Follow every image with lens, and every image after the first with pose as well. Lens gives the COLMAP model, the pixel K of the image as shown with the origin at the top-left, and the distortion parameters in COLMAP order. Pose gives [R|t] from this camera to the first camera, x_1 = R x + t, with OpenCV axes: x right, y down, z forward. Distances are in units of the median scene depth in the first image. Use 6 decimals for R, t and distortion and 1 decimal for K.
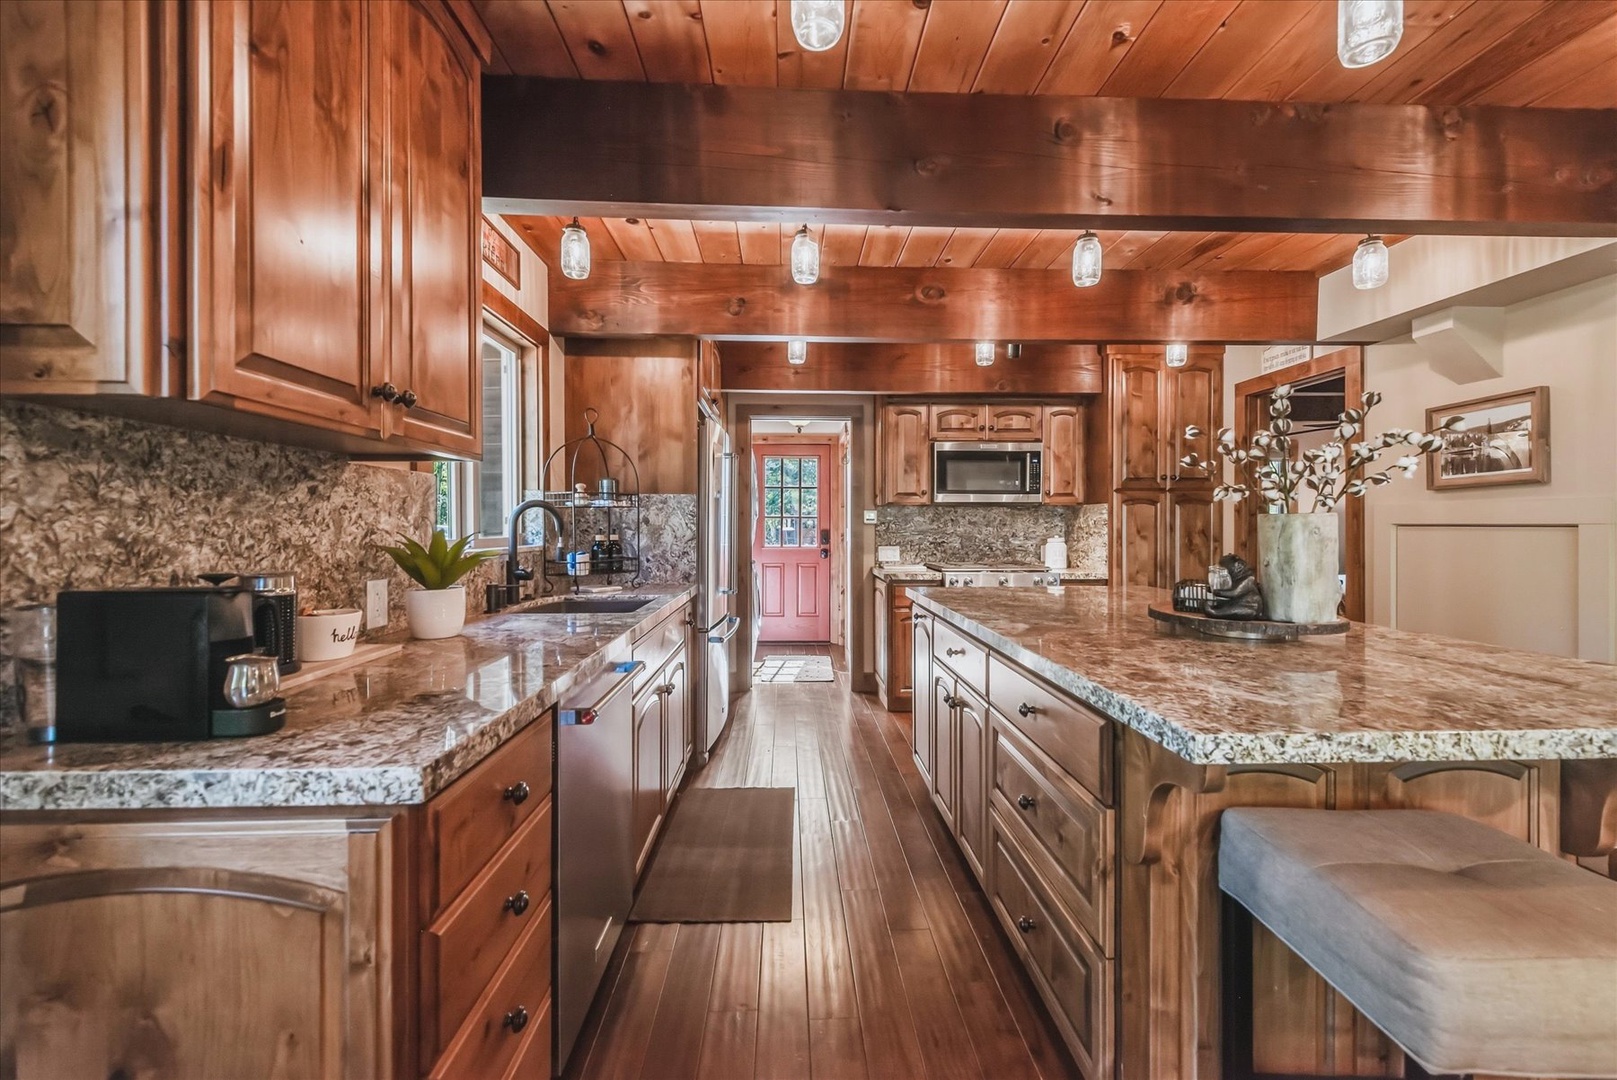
lens RADIAL K [[644.8, 0, 810.6], [0, 644.8, 528.7], [0, 0, 1]] dist [0.007523, -0.002198]
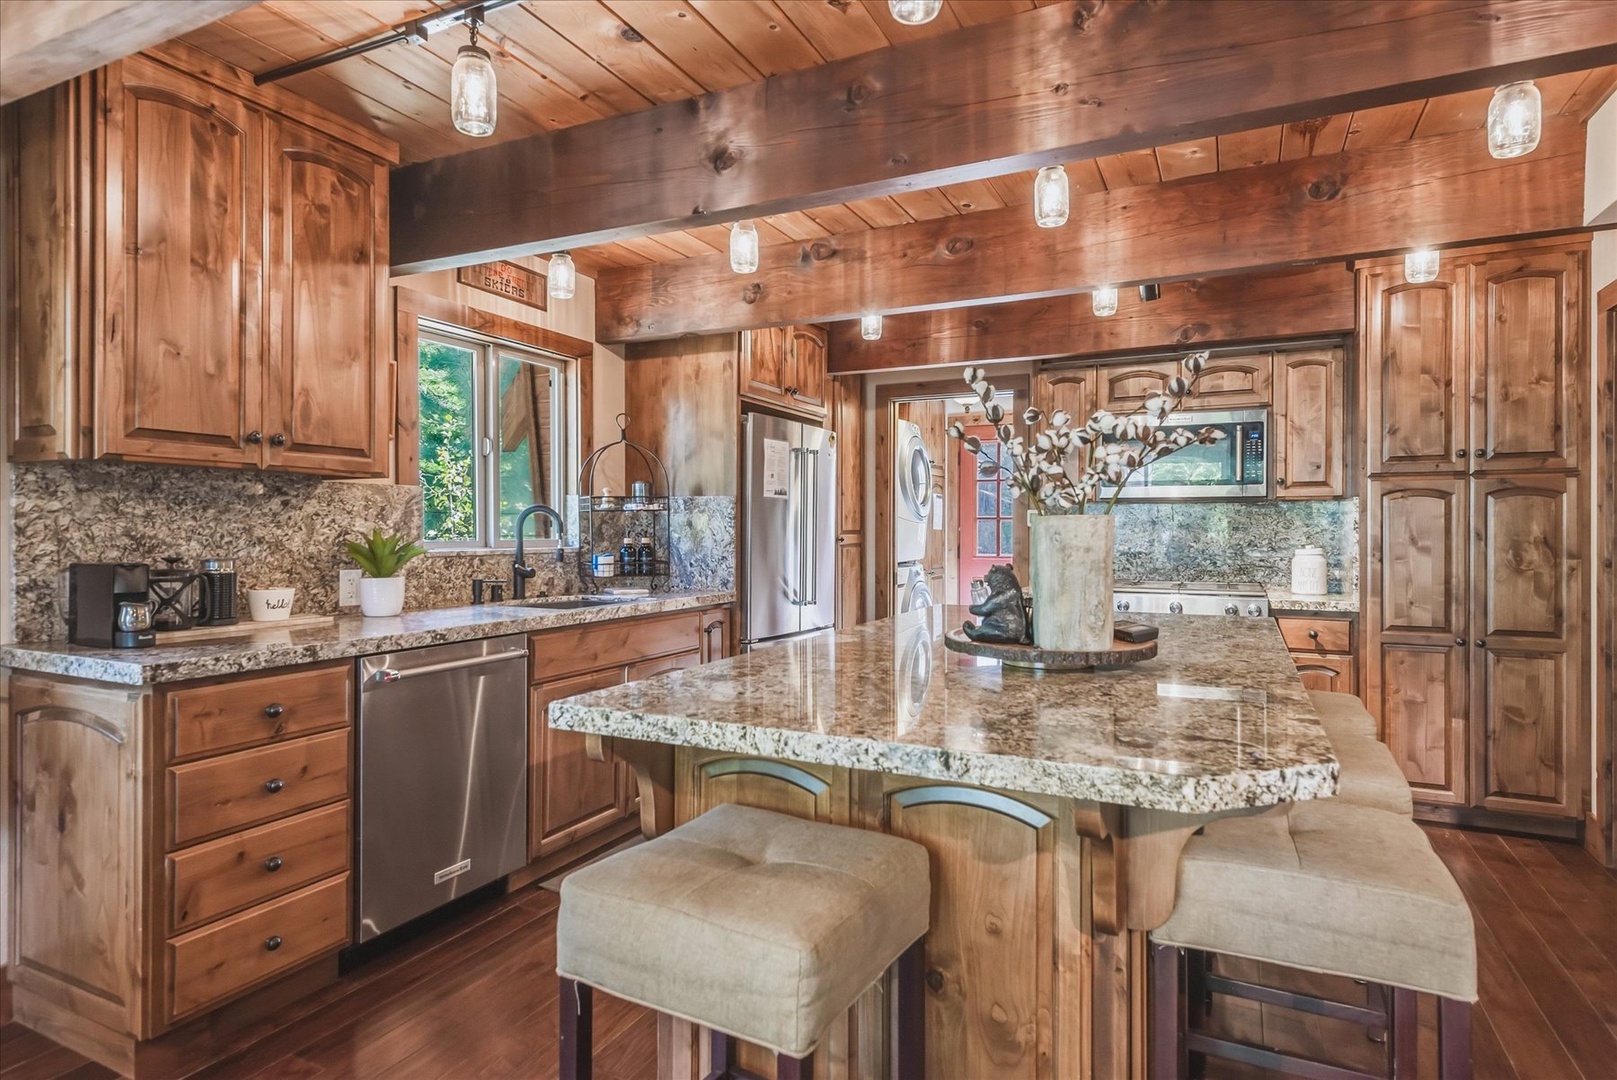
lens RADIAL K [[864.7, 0, 809.9], [0, 864.7, 530.6], [0, 0, 1]] dist [0.012442, -0.002943]
pose [[0.880202, 0.003214, -0.474588, 1.285667], [-0.004814, 0.999986, -0.002157, -0.000706], [0.474575, 0.004183, 0.880205, -0.136096]]
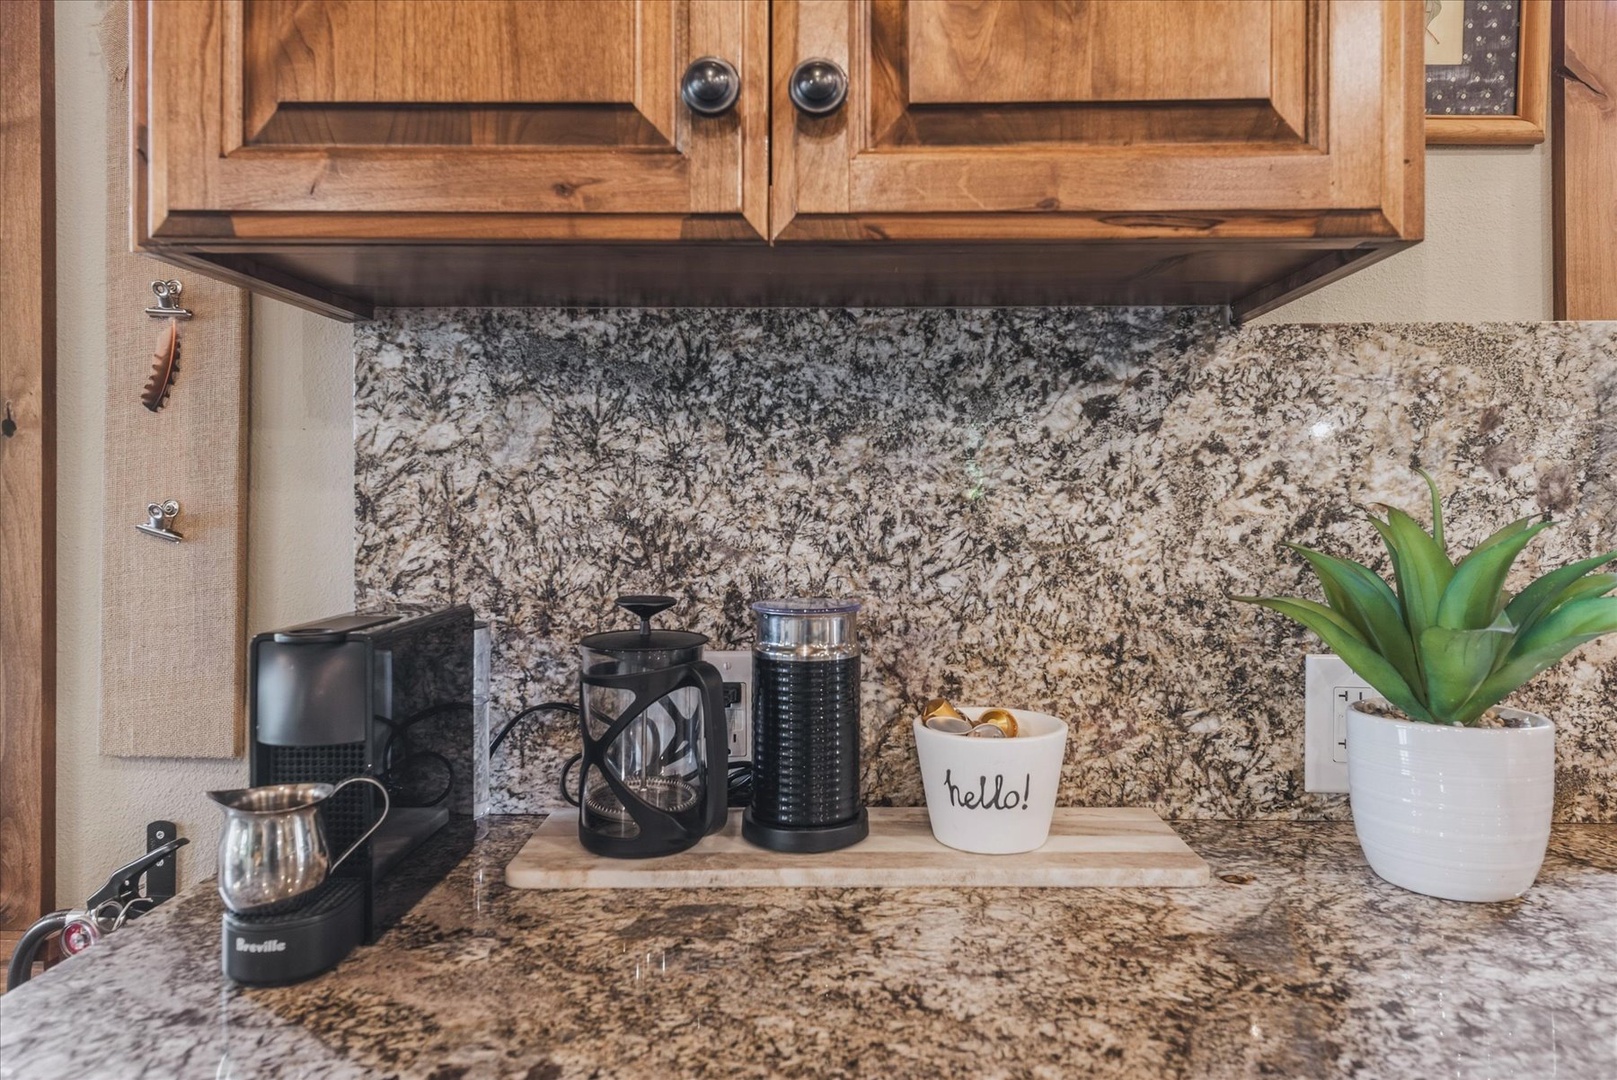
lens RADIAL K [[864.7, 0, 810.9], [0, 864.7, 552.9], [0, 0, 1]] dist [0.012442, -0.002943]
pose [[-0.052262, 0.001742, -0.998632, -0.256178], [-0.004944, 0.999986, 0.002003, 0.033994], [0.998621, 0.005042, -0.052252, 0.968758]]
